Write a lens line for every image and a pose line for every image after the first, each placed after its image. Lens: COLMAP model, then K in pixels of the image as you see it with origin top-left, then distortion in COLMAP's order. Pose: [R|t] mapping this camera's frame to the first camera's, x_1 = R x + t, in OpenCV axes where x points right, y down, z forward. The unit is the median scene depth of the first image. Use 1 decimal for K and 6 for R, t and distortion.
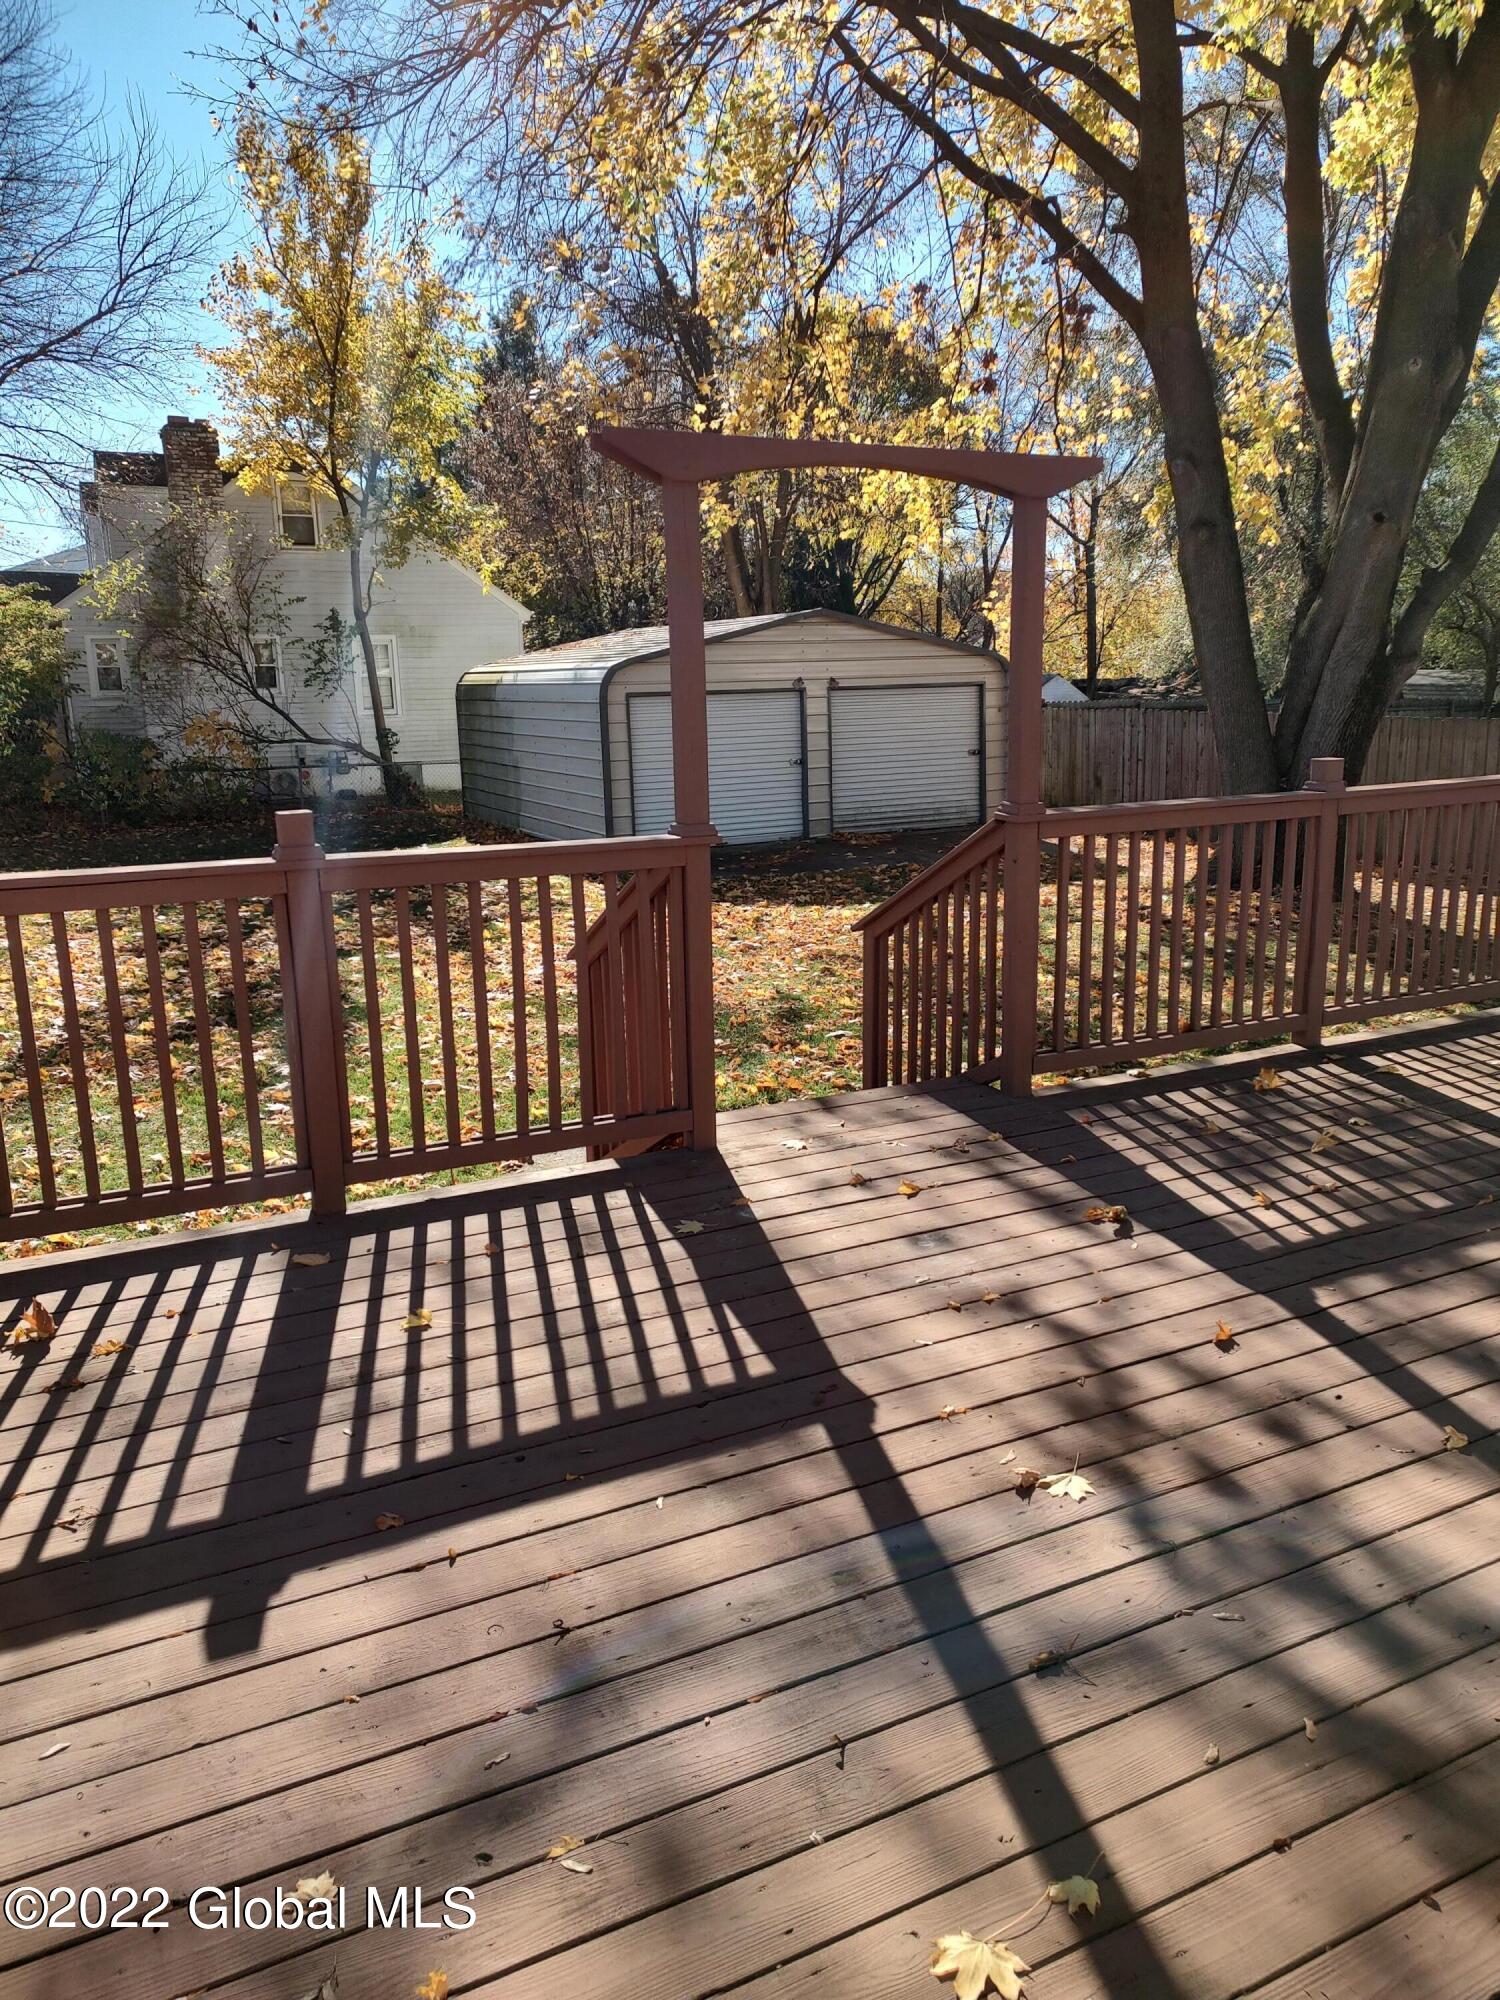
lens RADIAL K [[1428.7, 0, 740.0], [0, 1428.7, 991.4], [0, 0, 1]] dist [0.024911, -0.015940]
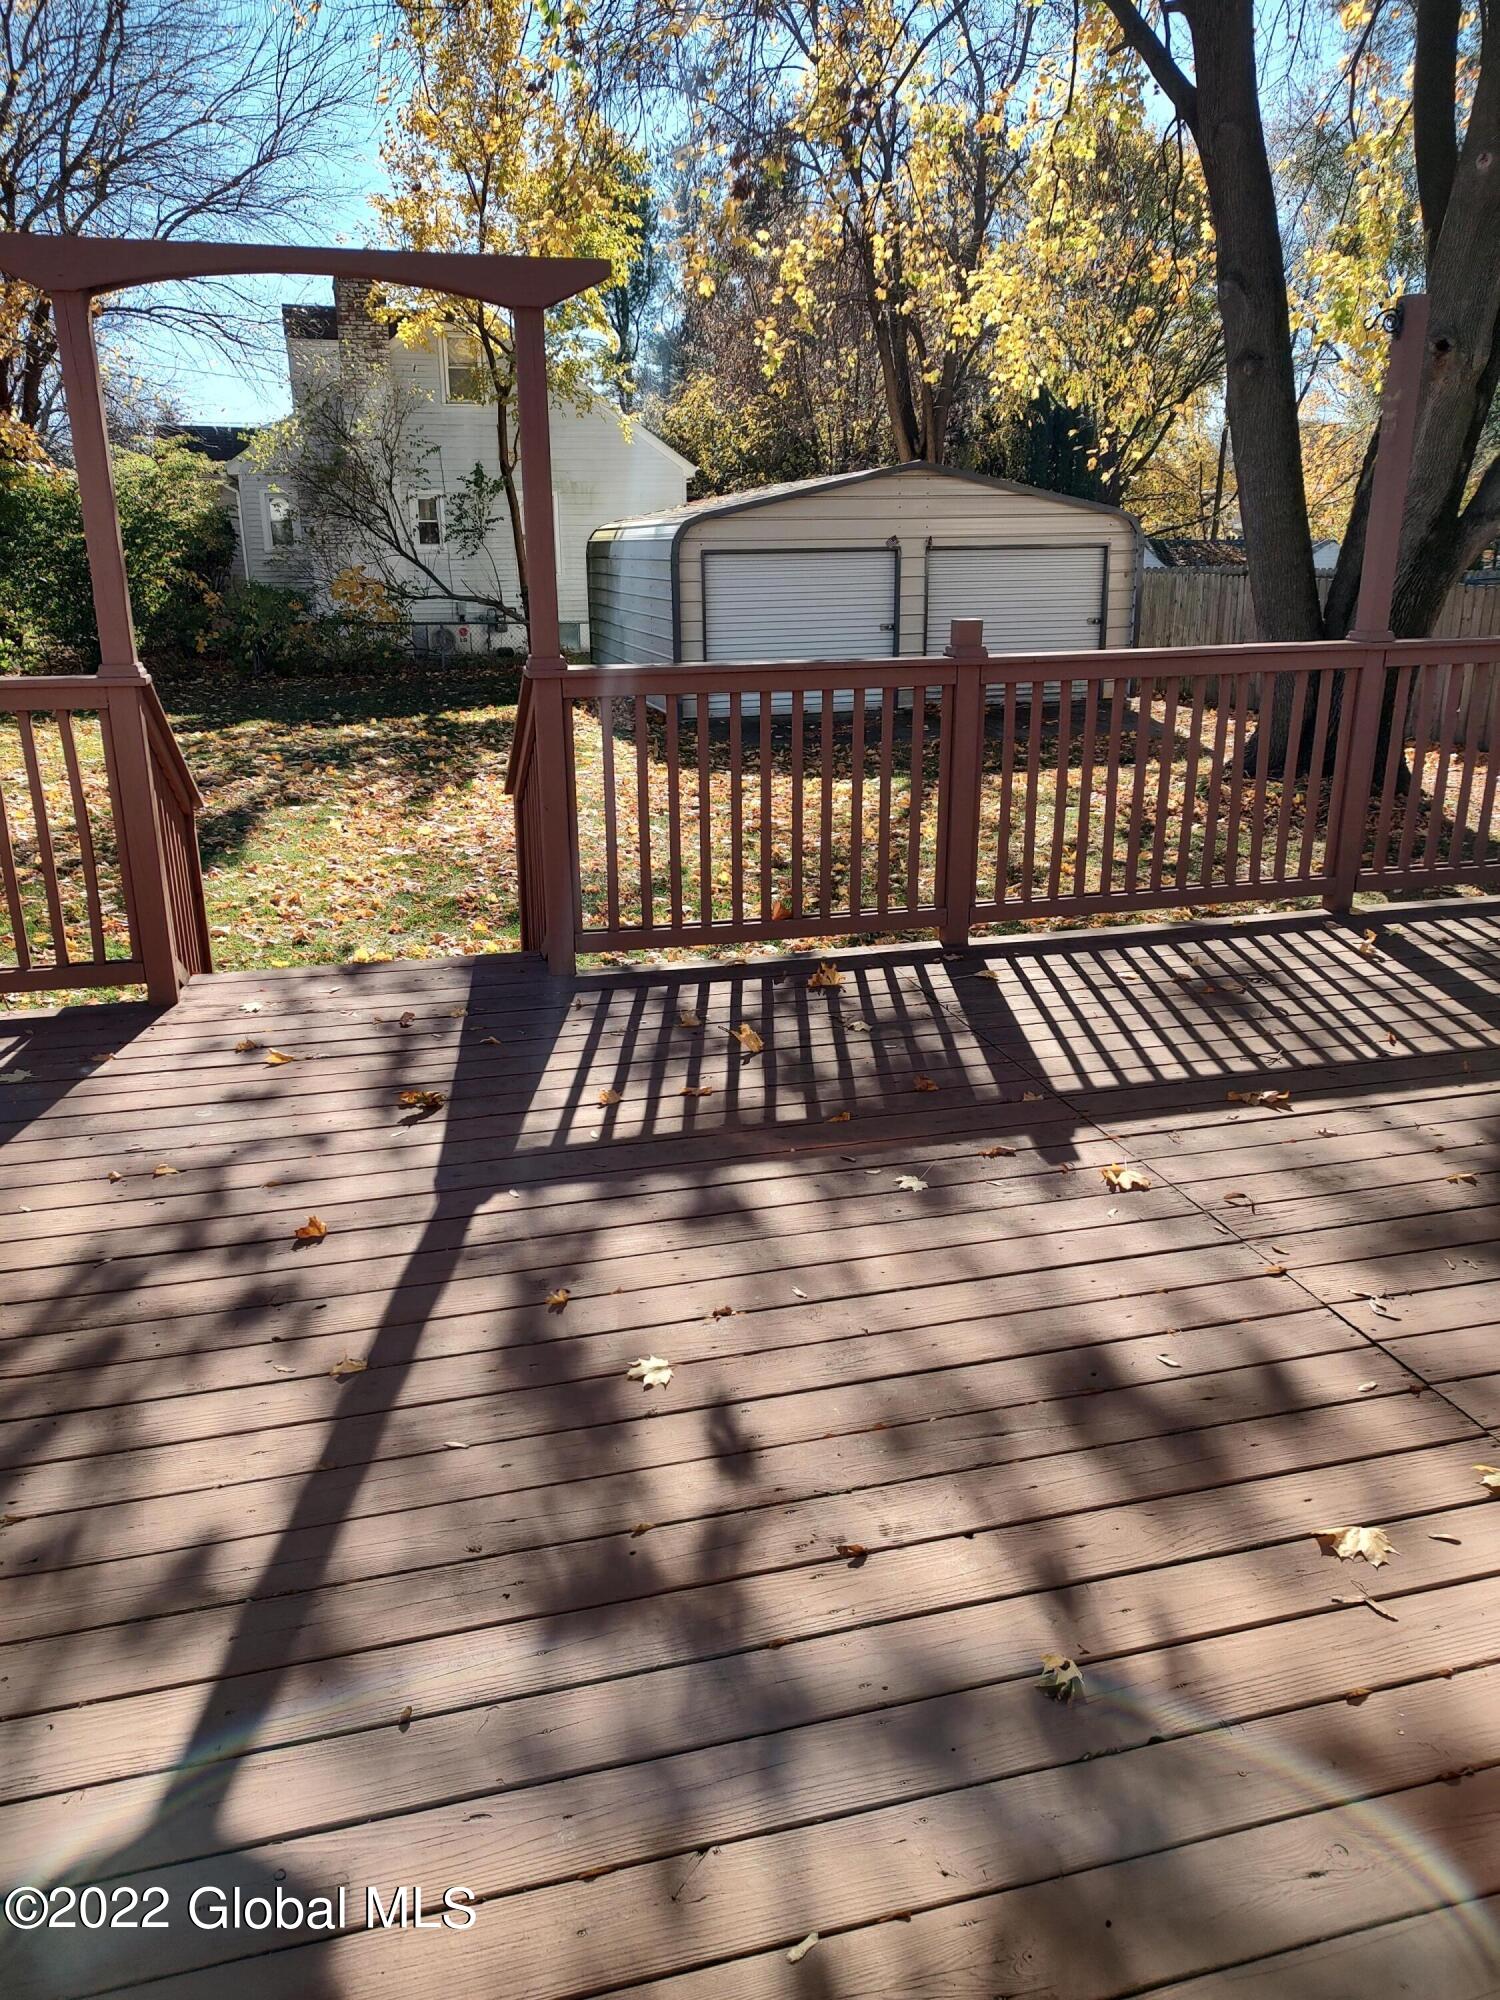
lens RADIAL K [[1428.7, 0, 752.0], [0, 1428.7, 996.3], [0, 0, 1]] dist [0.024911, -0.015940]
pose [[0.978385, 0.072271, -0.193751, 0.237870], [-0.054406, 0.993894, 0.095997, -0.004544], [0.199506, -0.083380, 0.976343, 0.049661]]
